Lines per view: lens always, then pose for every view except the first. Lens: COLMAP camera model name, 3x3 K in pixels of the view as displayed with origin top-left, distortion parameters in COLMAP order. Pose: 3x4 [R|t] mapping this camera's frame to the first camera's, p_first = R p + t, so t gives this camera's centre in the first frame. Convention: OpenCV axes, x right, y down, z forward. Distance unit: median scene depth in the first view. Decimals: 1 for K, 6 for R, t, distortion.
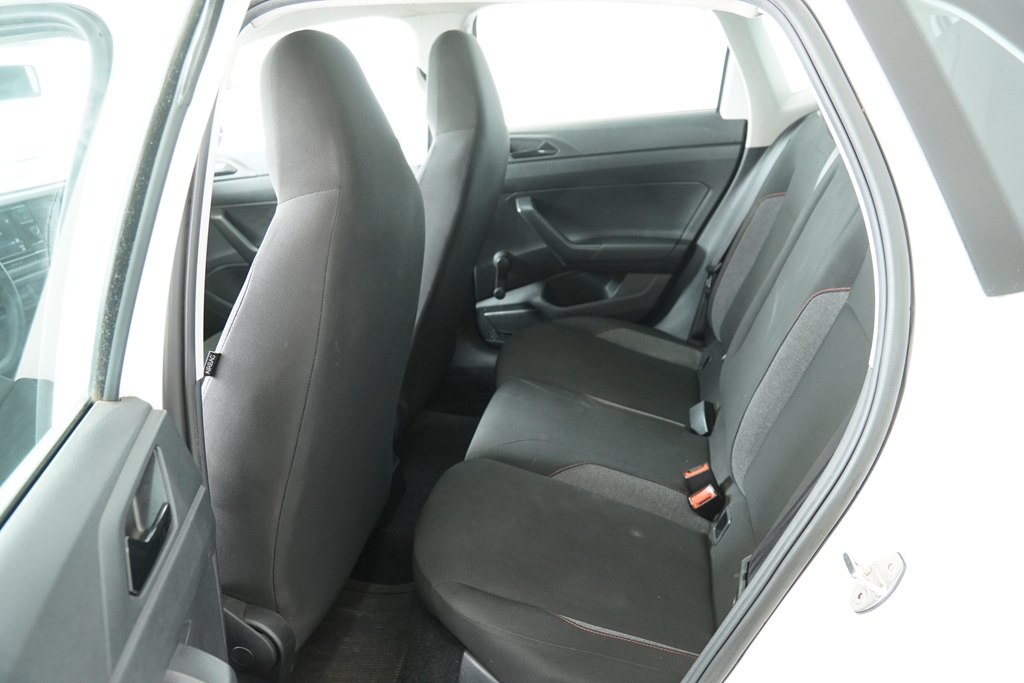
lens RADIAL K [[822.9, 0, 512.0], [0, 822.9, 341.5], [0, 0, 1]] dist [-0.101842, 0.000129]
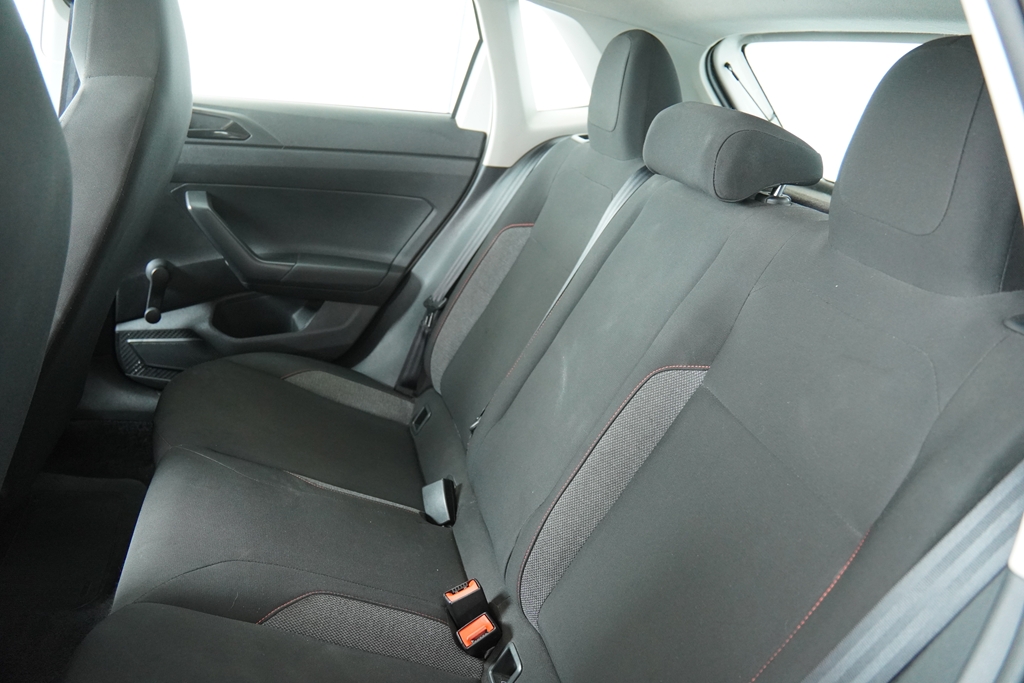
lens RADIAL K [[771.0, 0, 512.0], [0, 771.0, 341.5], [0, 0, 1]] dist [-0.126460, 0.077923]
pose [[0.883881, 0.048701, 0.465170, -0.046290], [-0.045564, 0.998799, -0.017993, -0.040318], [-0.465487, -0.005291, 0.885039, 0.265183]]
